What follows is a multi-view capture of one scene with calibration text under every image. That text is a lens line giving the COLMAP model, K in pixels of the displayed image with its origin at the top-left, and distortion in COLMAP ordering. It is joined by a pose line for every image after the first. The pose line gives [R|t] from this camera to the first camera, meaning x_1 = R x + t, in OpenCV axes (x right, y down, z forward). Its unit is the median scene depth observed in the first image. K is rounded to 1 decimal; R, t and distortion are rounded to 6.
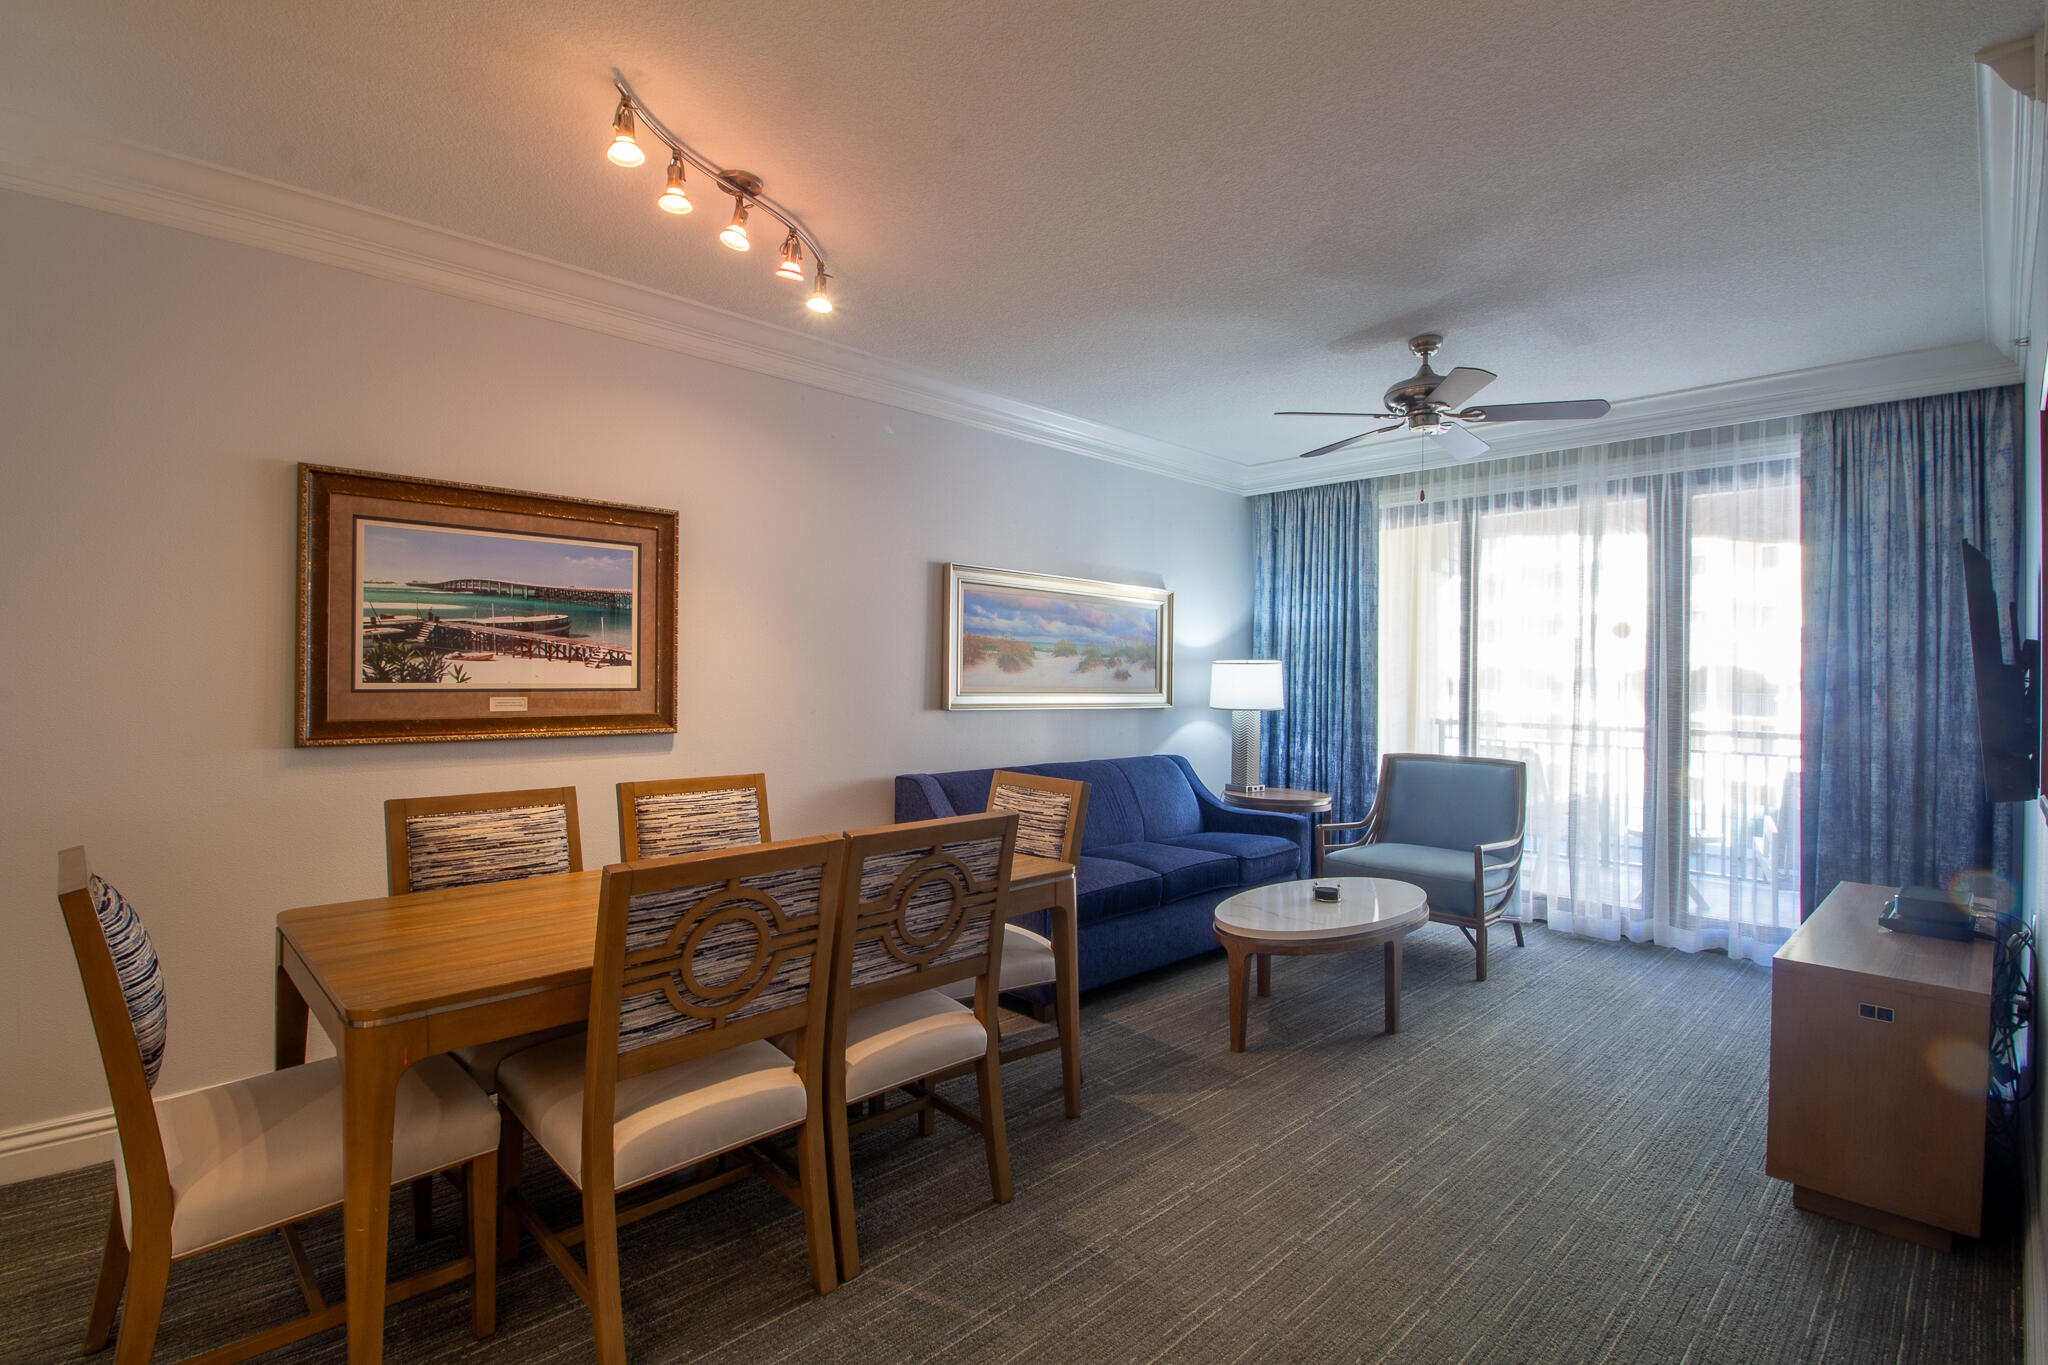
lens RADIAL K [[979.4, 0, 1049.6], [0, 979.4, 685.7], [0, 0, 1]] dist [0.001633, -0.015191]
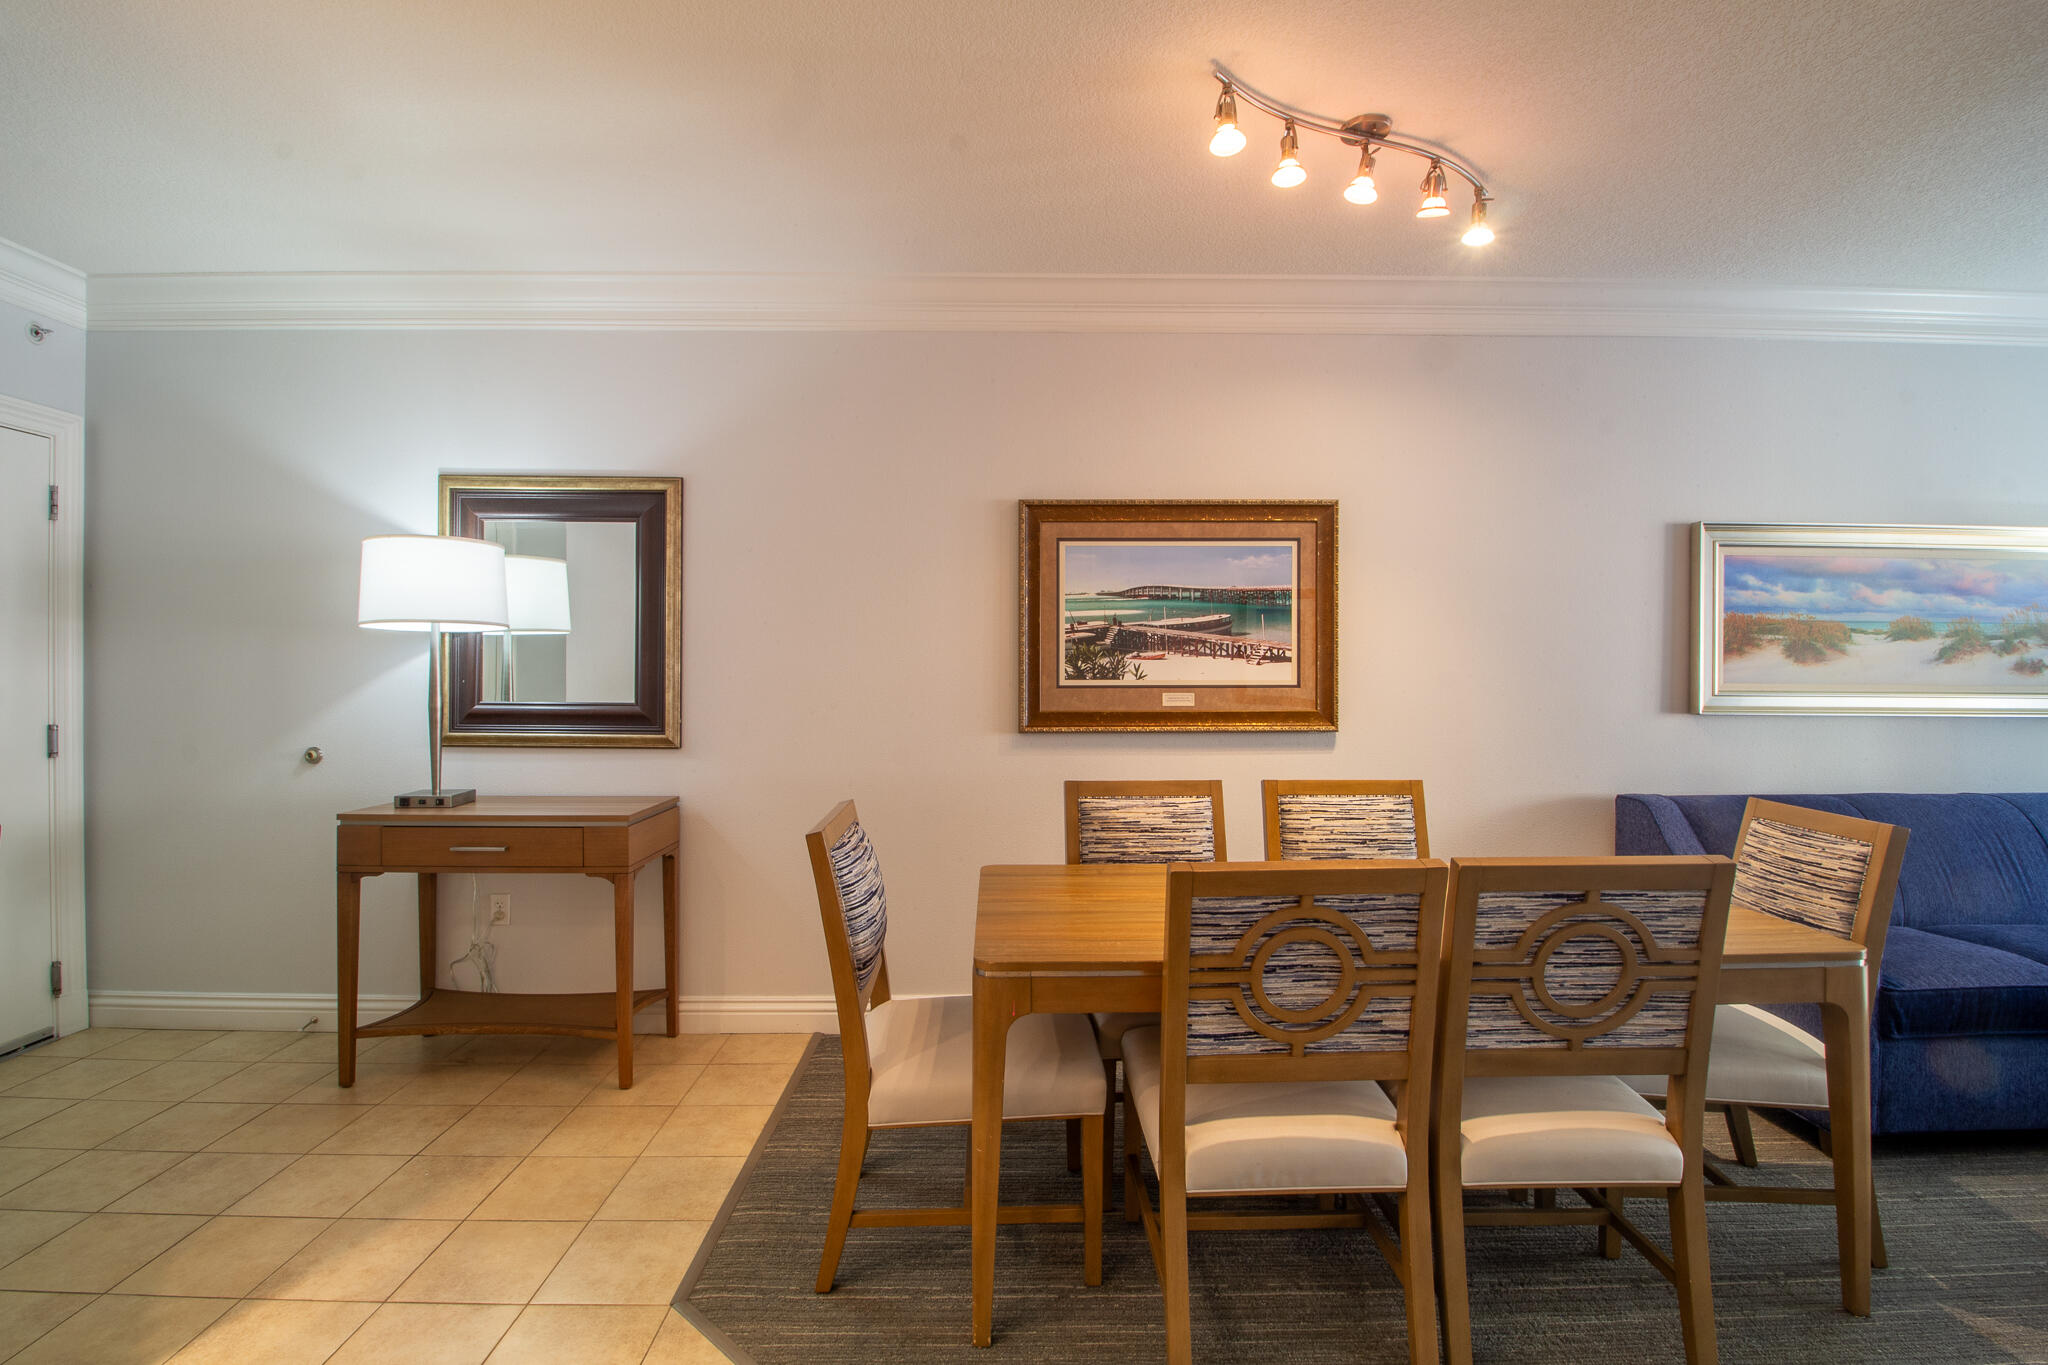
lens RADIAL K [[977.1, 0, 1024.0], [0, 977.1, 682.5], [0, 0, 1]] dist [0.001779, -0.015566]
pose [[0.707552, -0.000436, -0.706661, 0.096818], [-0.000058, 1.000000, -0.000674, 0.001003], [0.706661, 0.000518, 0.707552, 0.131919]]
